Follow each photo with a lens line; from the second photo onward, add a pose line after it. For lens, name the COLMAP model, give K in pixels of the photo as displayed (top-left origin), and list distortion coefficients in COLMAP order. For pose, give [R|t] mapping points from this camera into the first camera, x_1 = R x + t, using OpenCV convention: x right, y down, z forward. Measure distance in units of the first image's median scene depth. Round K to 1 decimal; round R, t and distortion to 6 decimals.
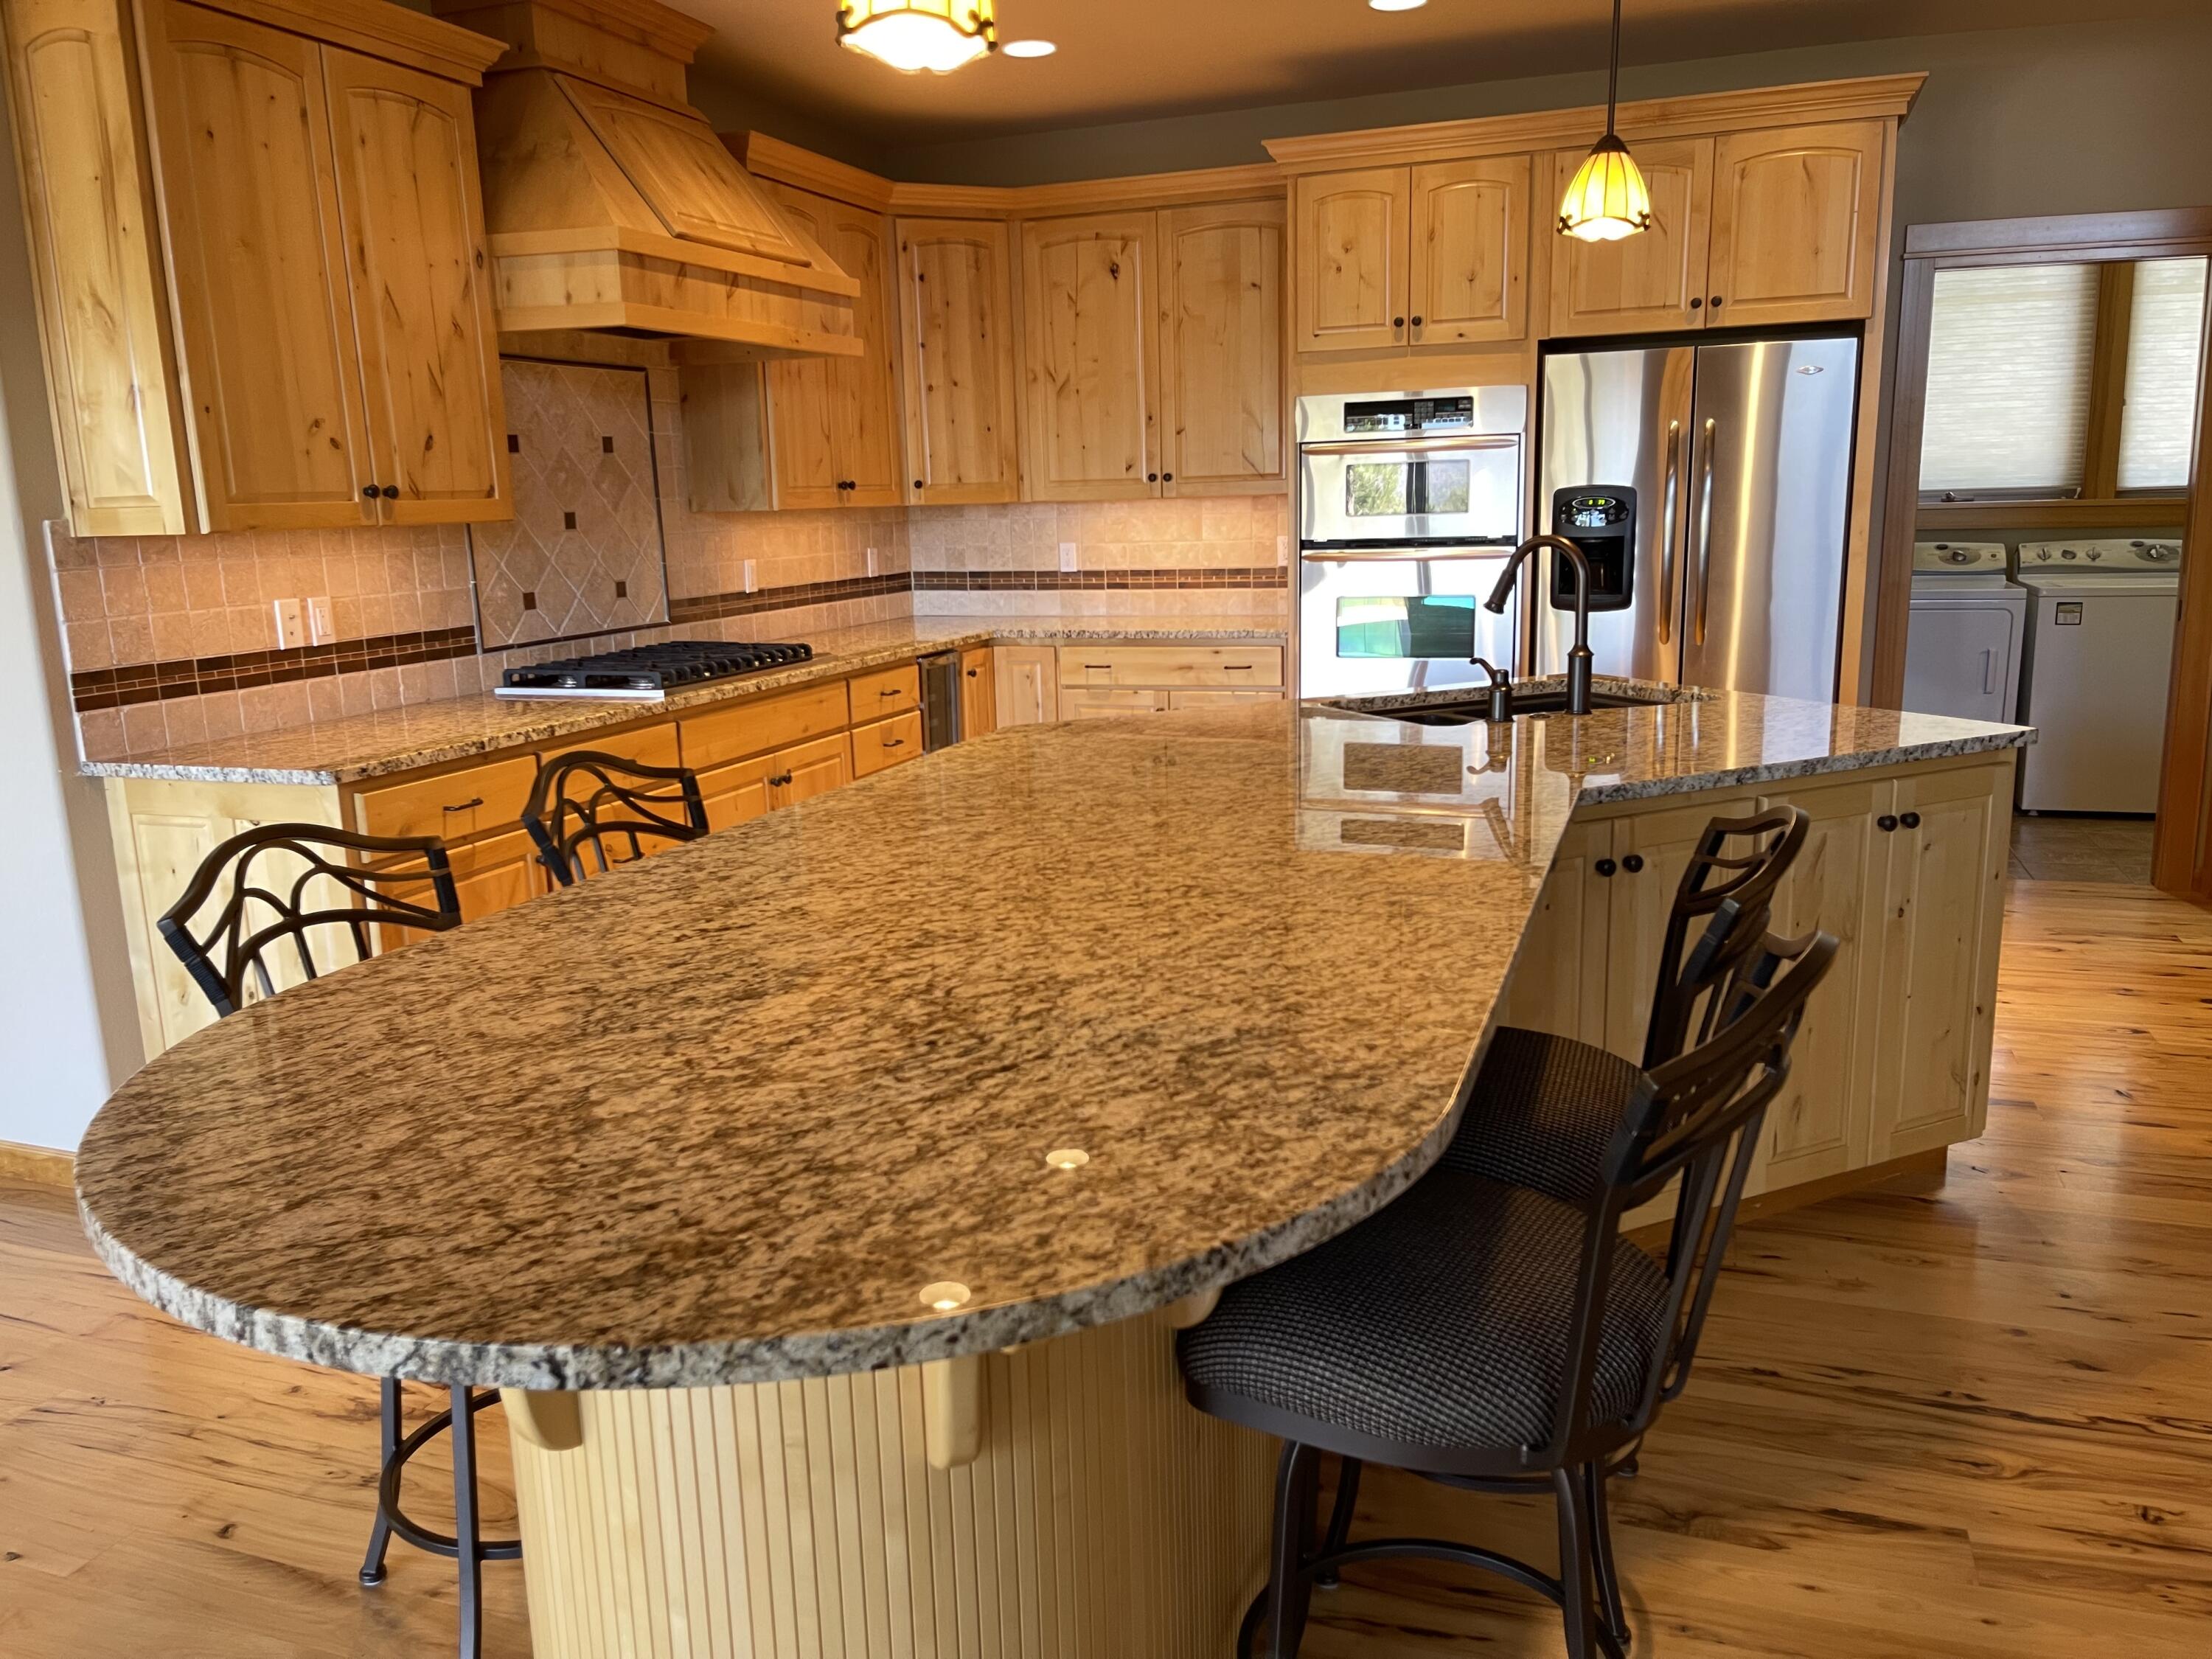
lens RADIAL K [[1669.6, 0, 1097.3], [0, 1669.6, 839.2], [0, 0, 1]] dist [0.064901, -0.084340]
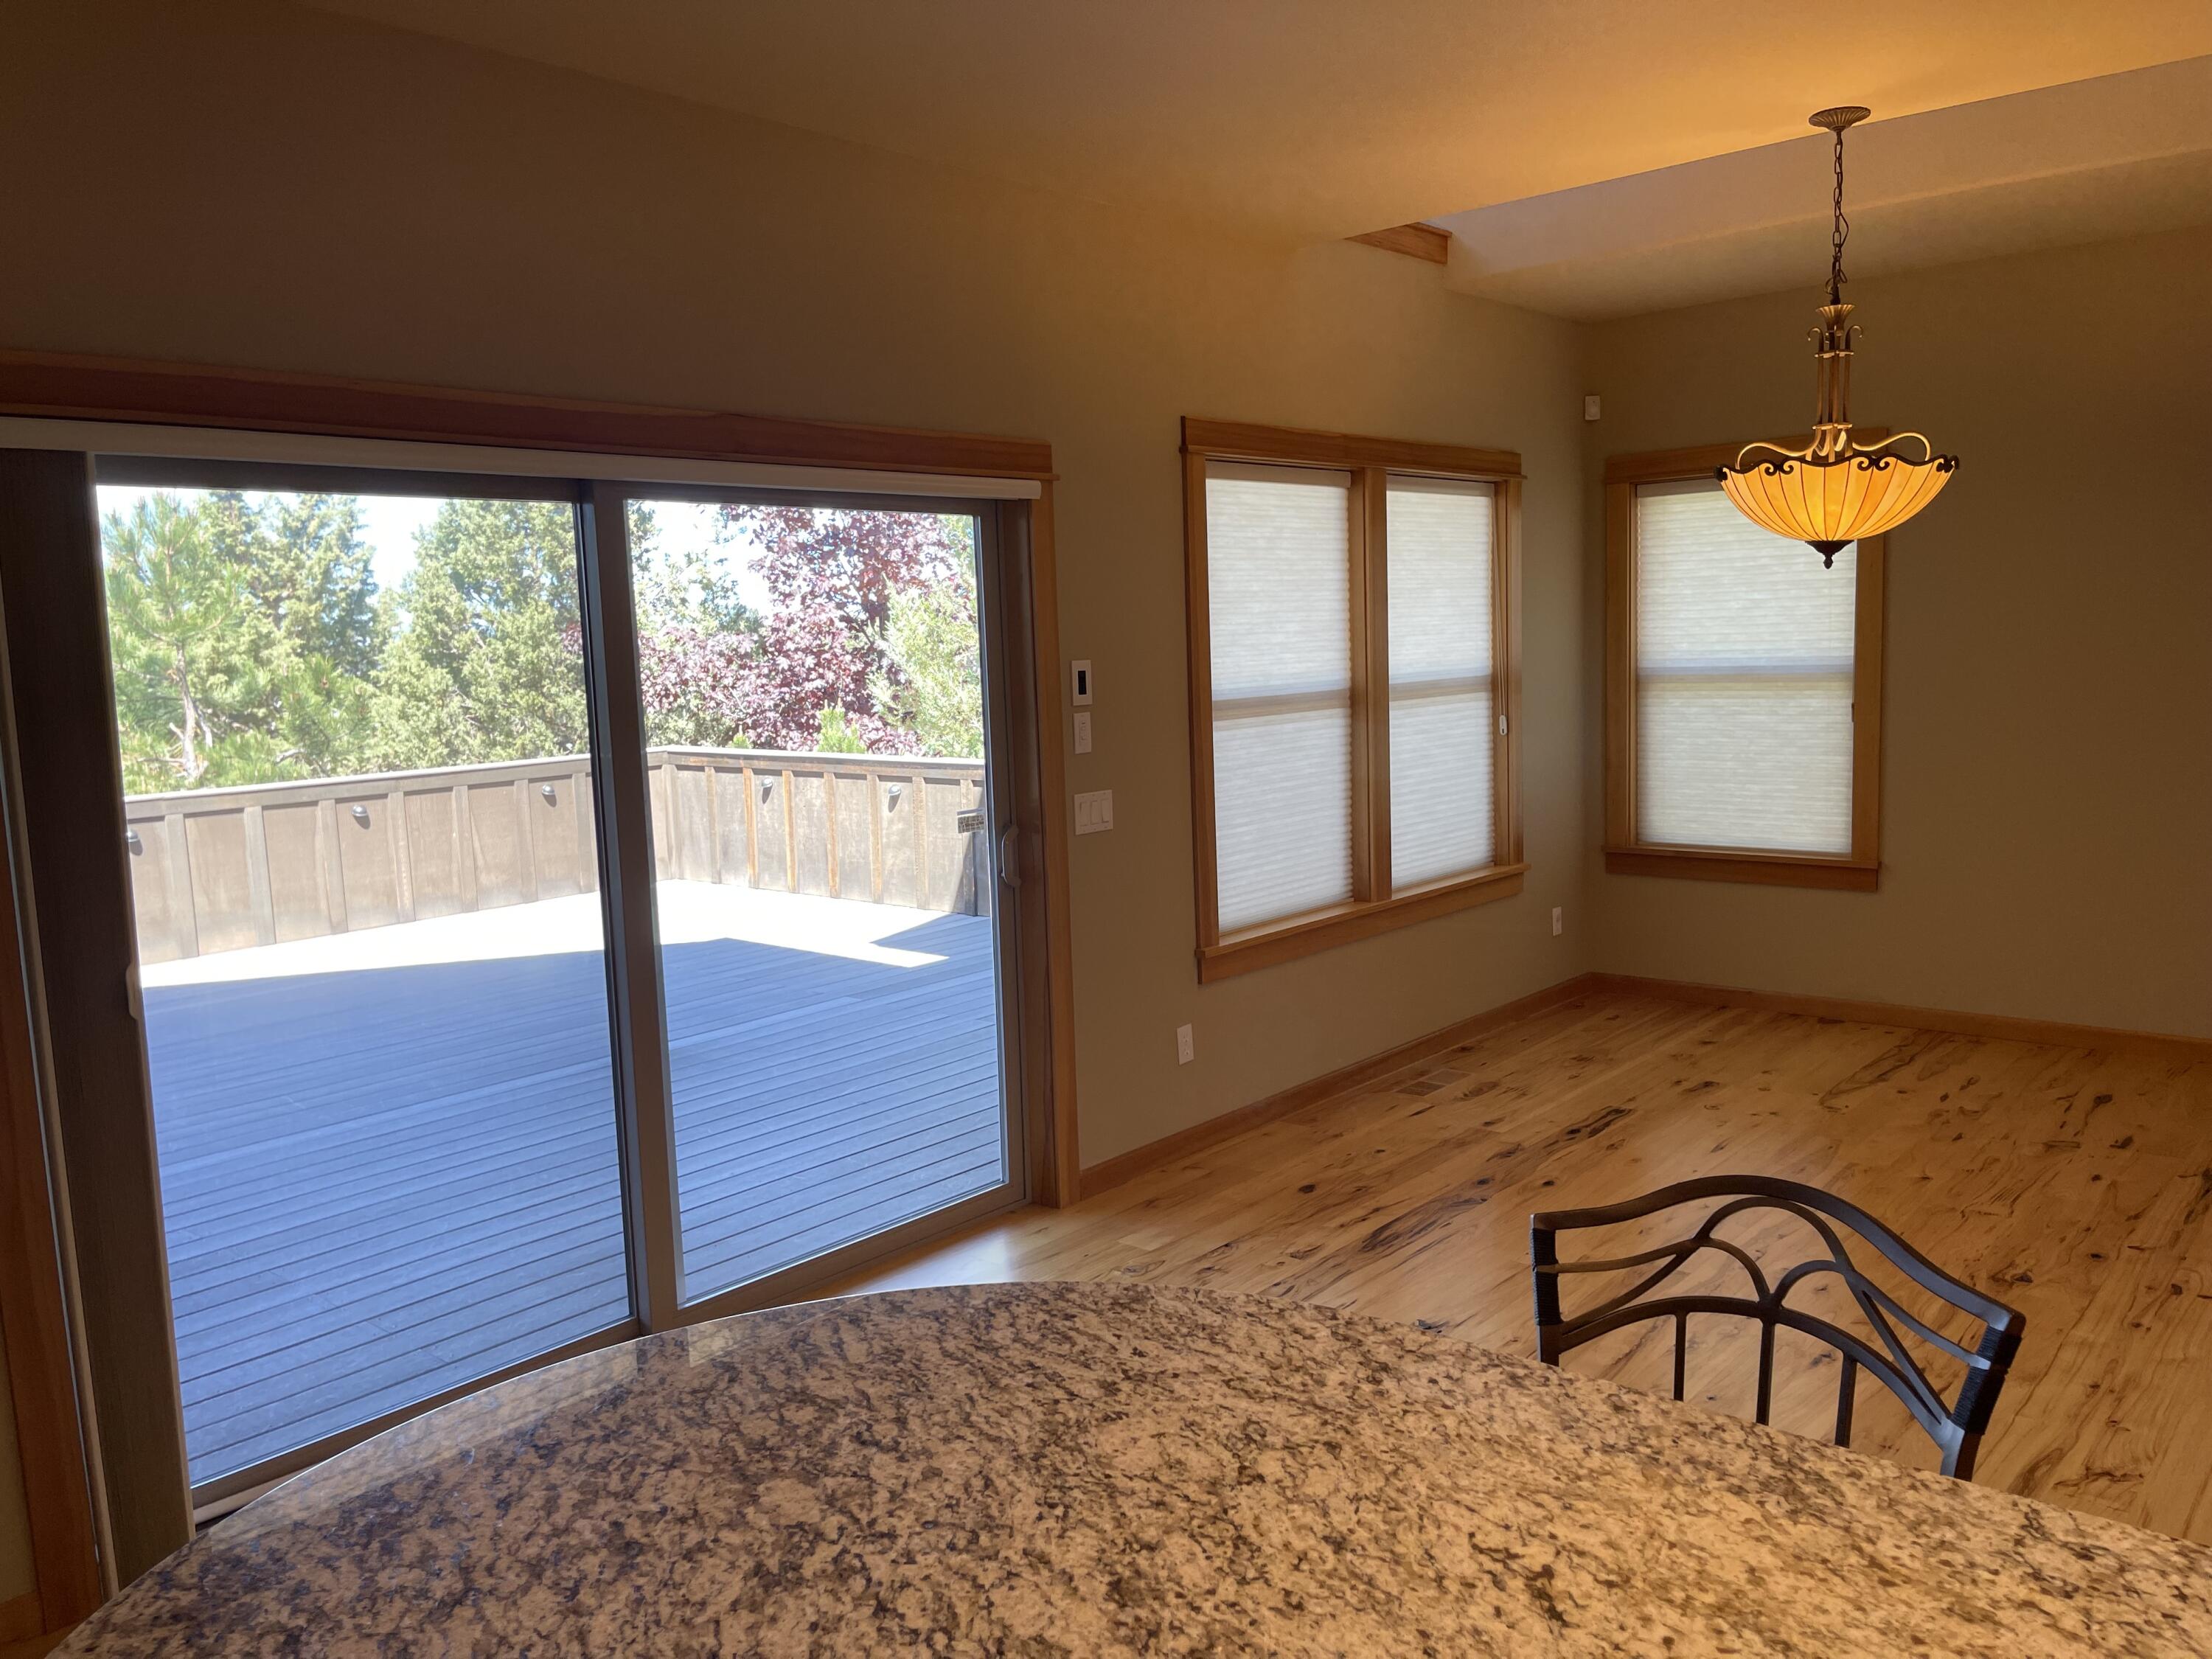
lens RADIAL K [[1669.6, 0, 1110.3], [0, 1669.6, 843.9], [0, 0, 1]] dist [0.064901, -0.084340]
pose [[-0.361095, 0.158358, -0.918985, 0.183436], [-0.146282, 0.963657, 0.223534, -0.171703], [0.920984, 0.215147, -0.324807, 0.564623]]
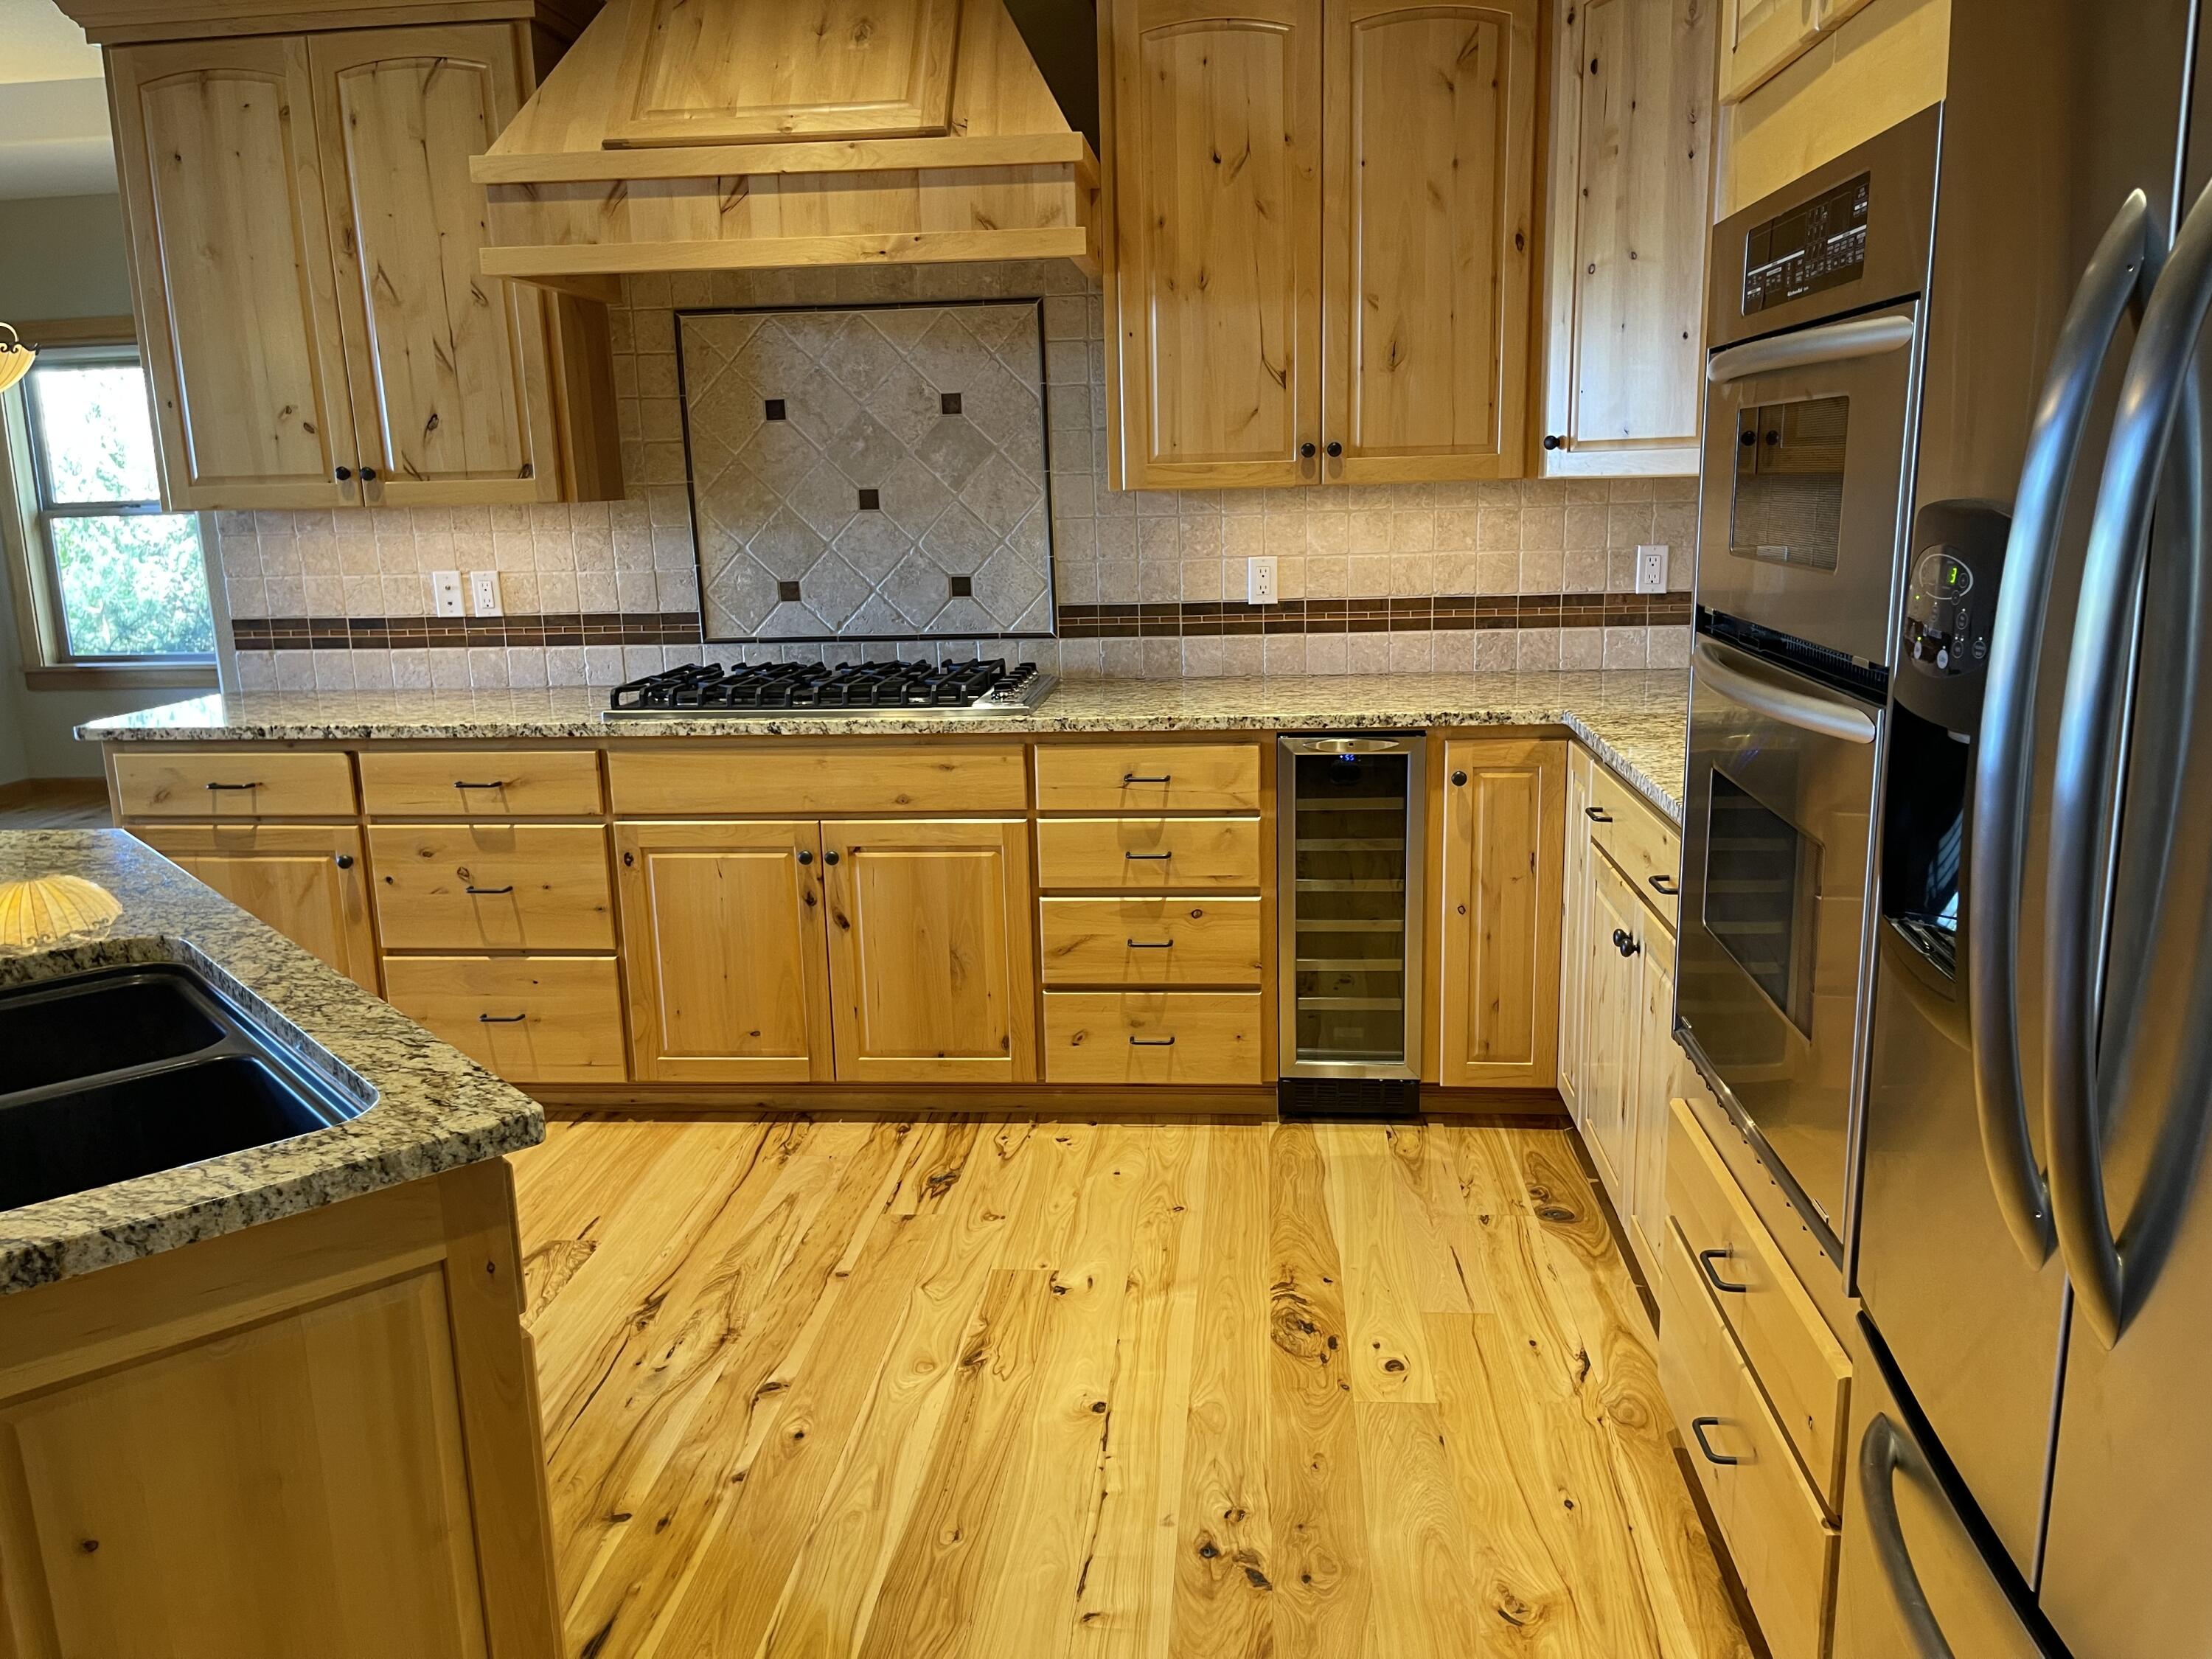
lens RADIAL K [[1669.6, 0, 1112.9], [0, 1669.6, 837.9], [0, 0, 1]] dist [0.064901, -0.084340]
pose [[0.257152, 0.226964, -0.939340, 0.739369], [-0.180181, 0.966244, 0.184139, -0.277646], [0.949425, 0.121900, 0.289366, 1.227728]]
